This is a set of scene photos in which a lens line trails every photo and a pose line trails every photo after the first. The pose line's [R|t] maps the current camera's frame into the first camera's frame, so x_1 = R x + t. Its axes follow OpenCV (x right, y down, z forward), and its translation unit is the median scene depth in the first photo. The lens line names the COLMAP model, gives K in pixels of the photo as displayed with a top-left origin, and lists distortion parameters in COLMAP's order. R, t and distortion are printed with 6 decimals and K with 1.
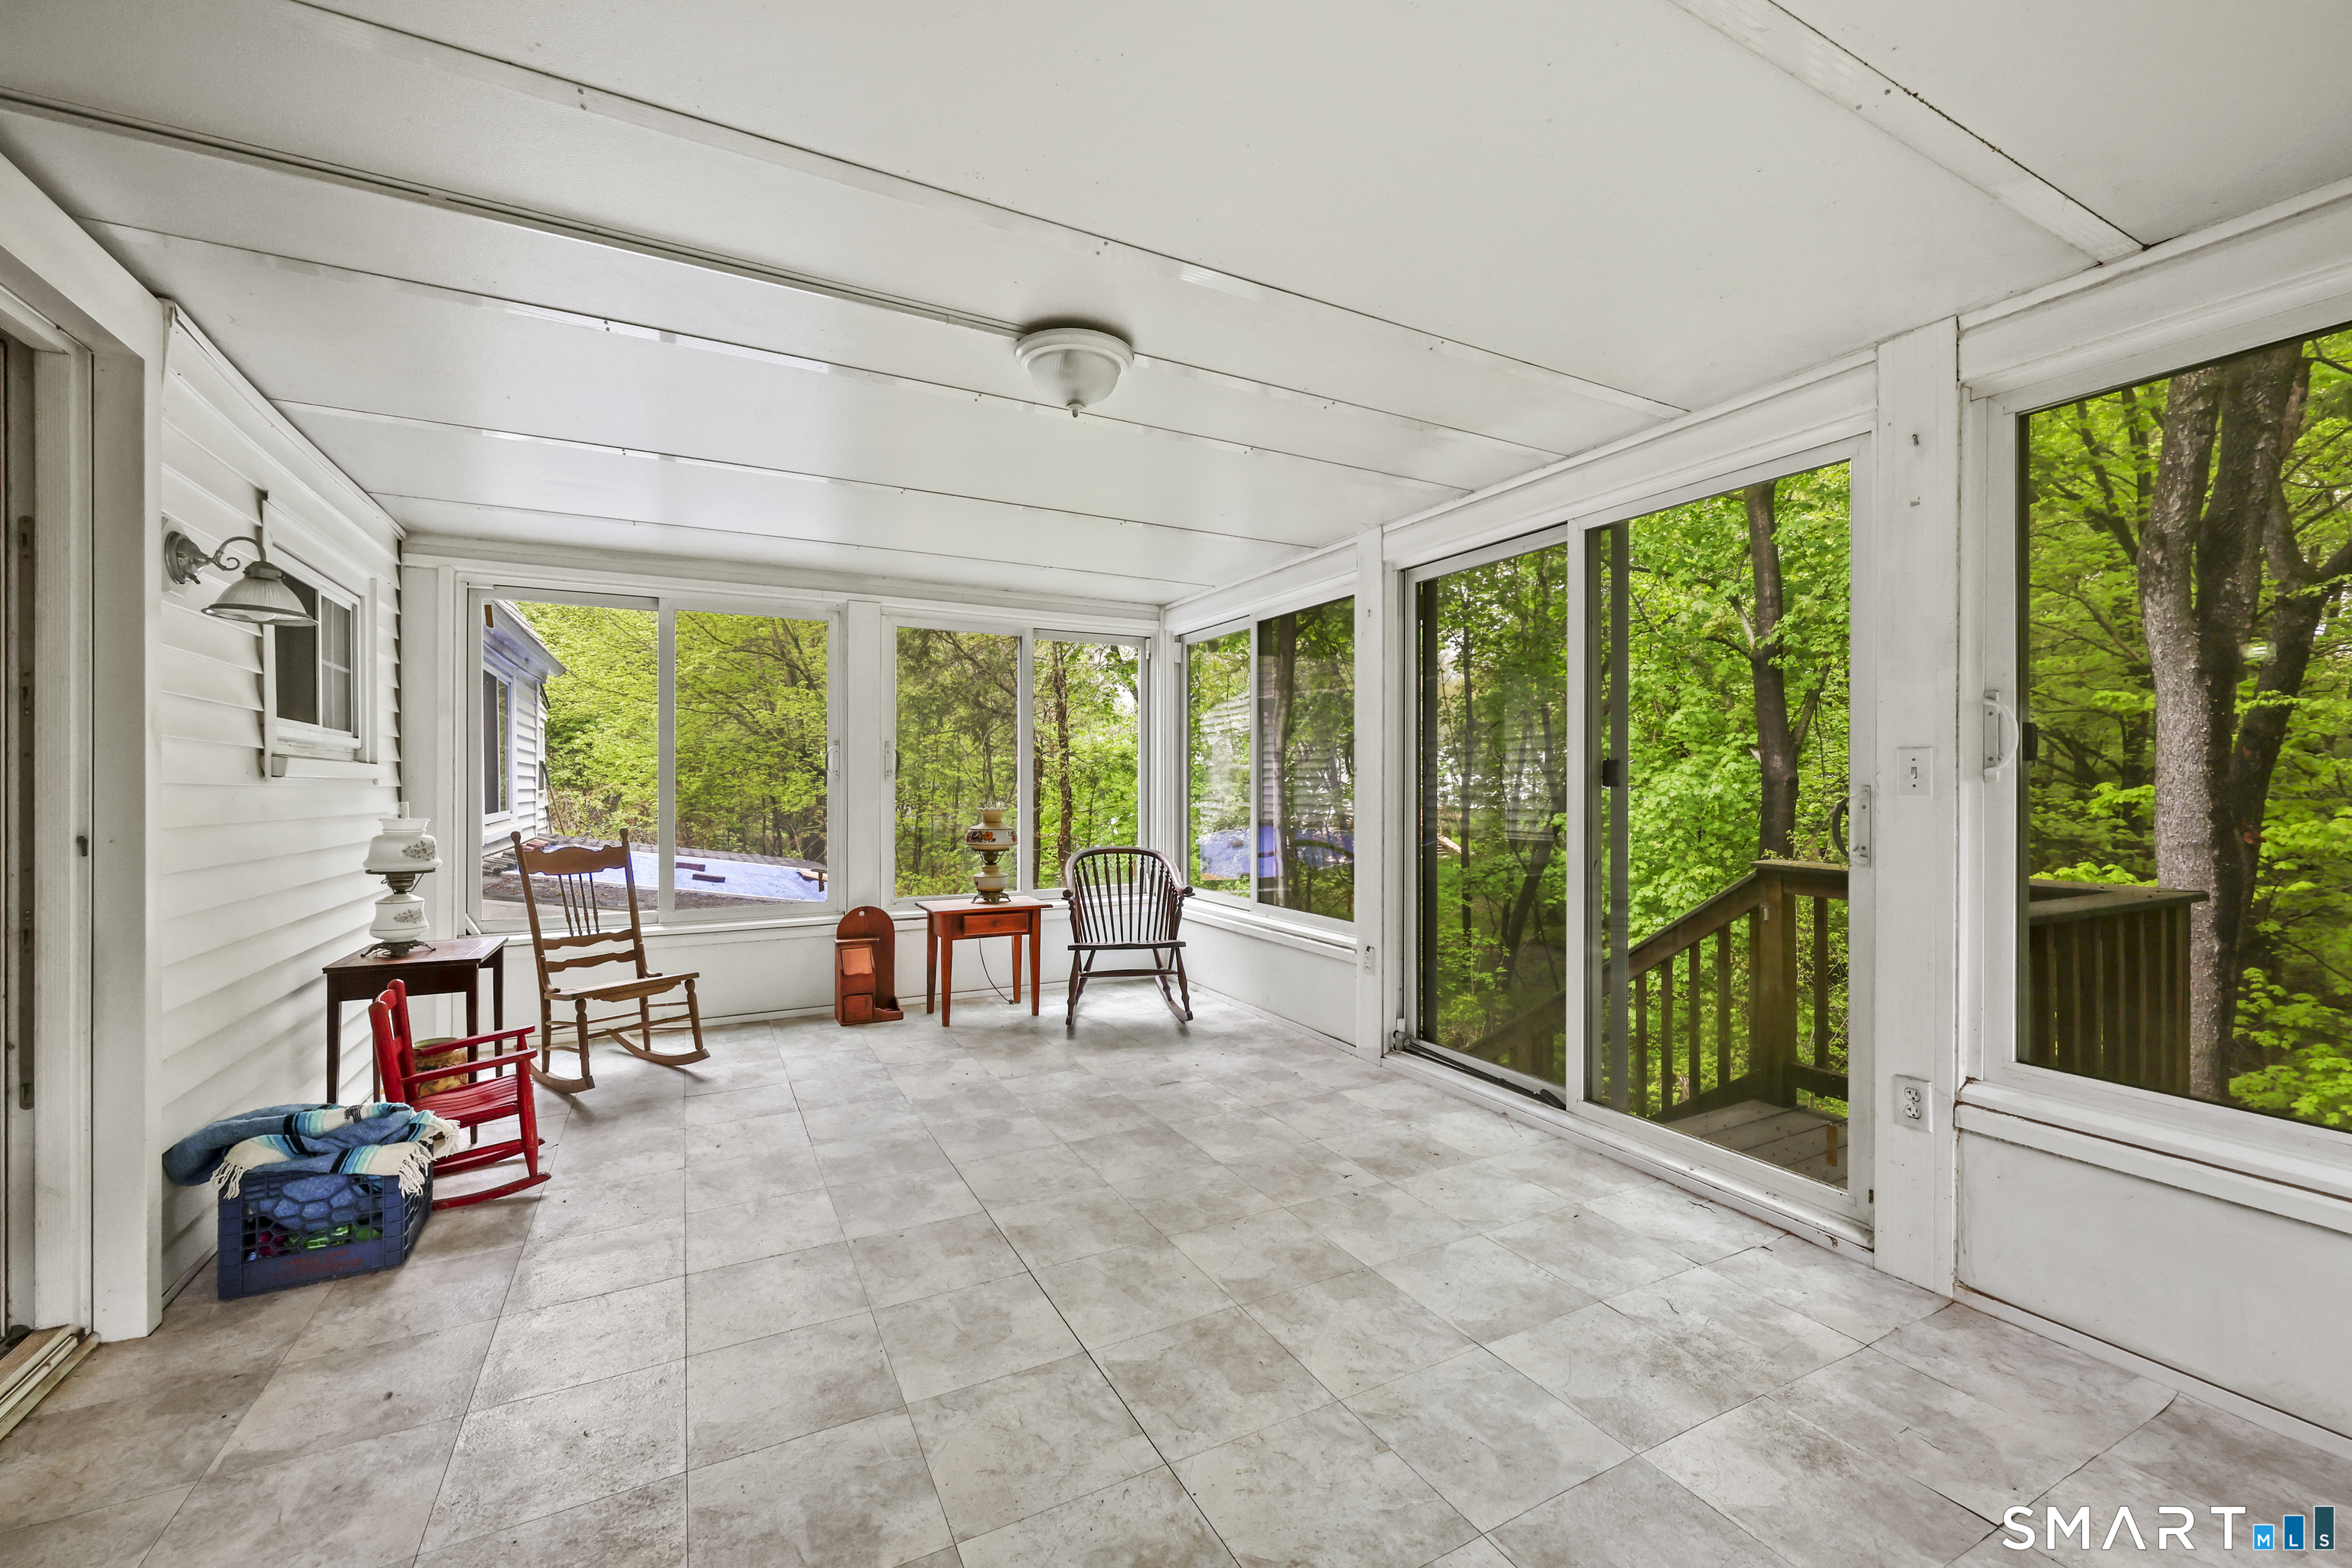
lens RADIAL K [[956.4, 0, 1198.5], [0, 956.4, 788.3], [0, 0, 1]] dist [0.004487, 0.000274]
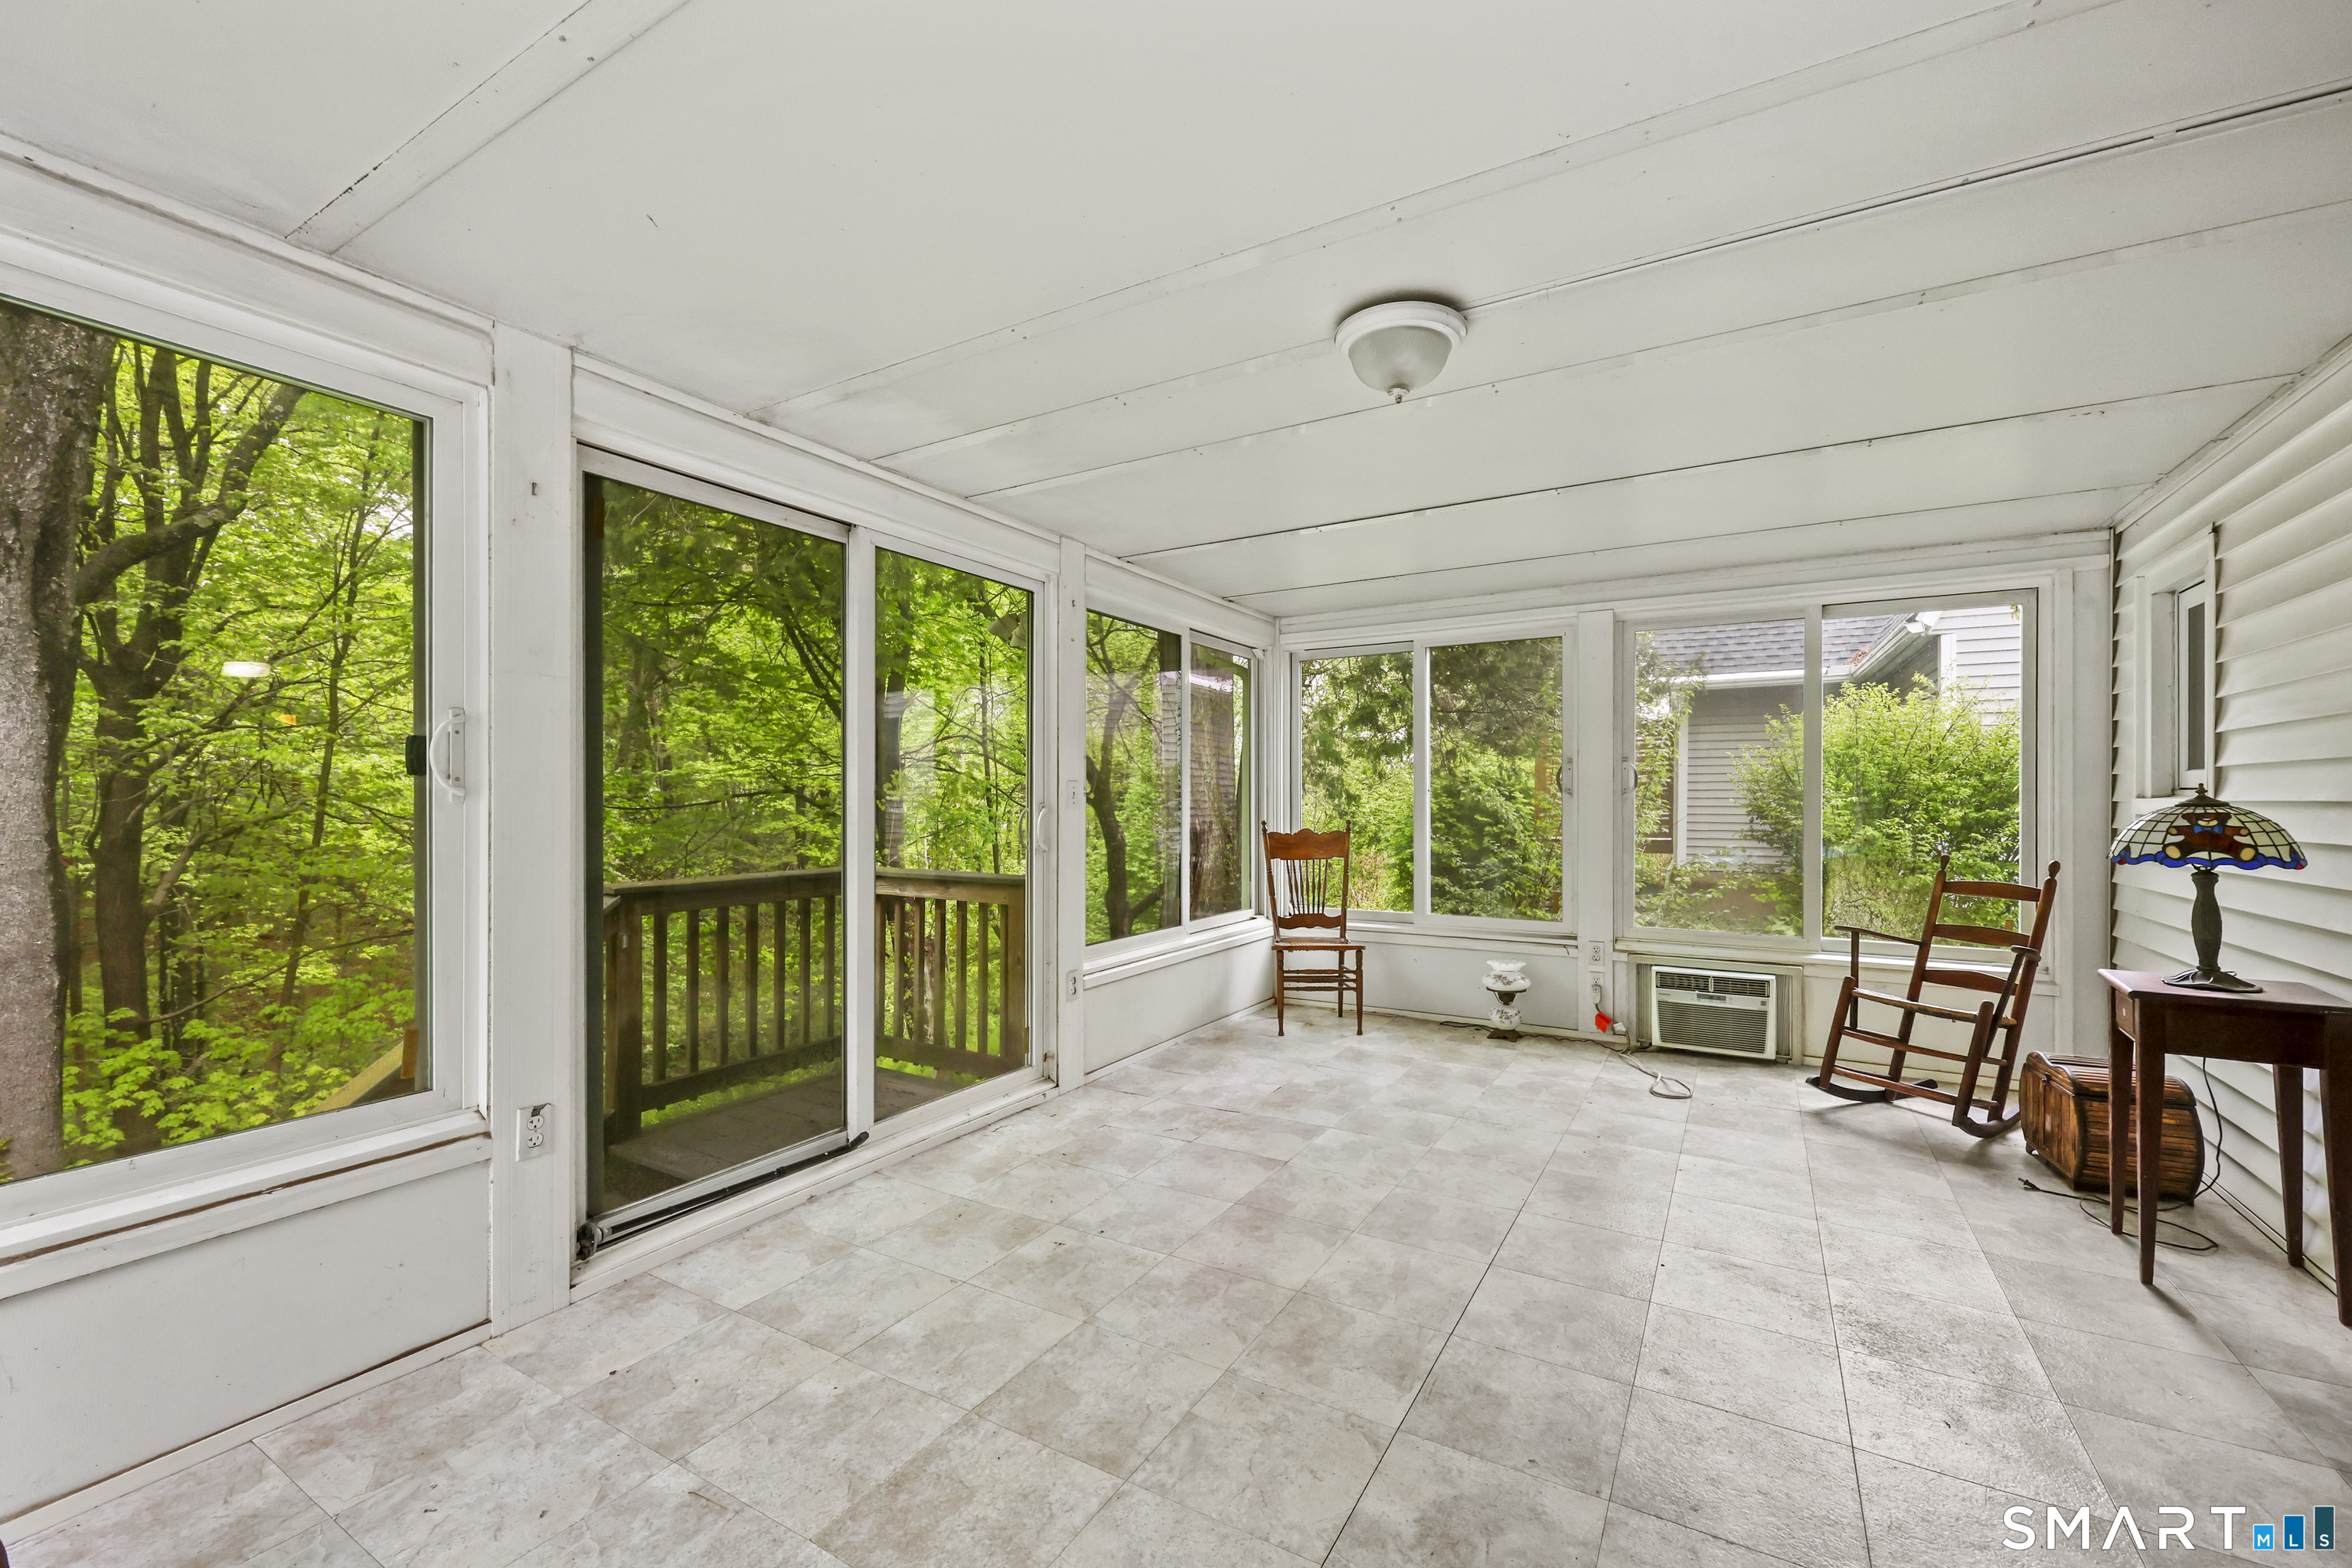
lens RADIAL K [[956.4, 0, 1198.5], [0, 956.4, 788.3], [0, 0, 1]] dist [0.004487, 0.000274]
pose [[-0.523174, 0.011623, 0.852146, -0.657838], [0.005489, 0.999932, -0.010269, -0.005935], [-0.852208, -0.000695, -0.523203, 1.326723]]
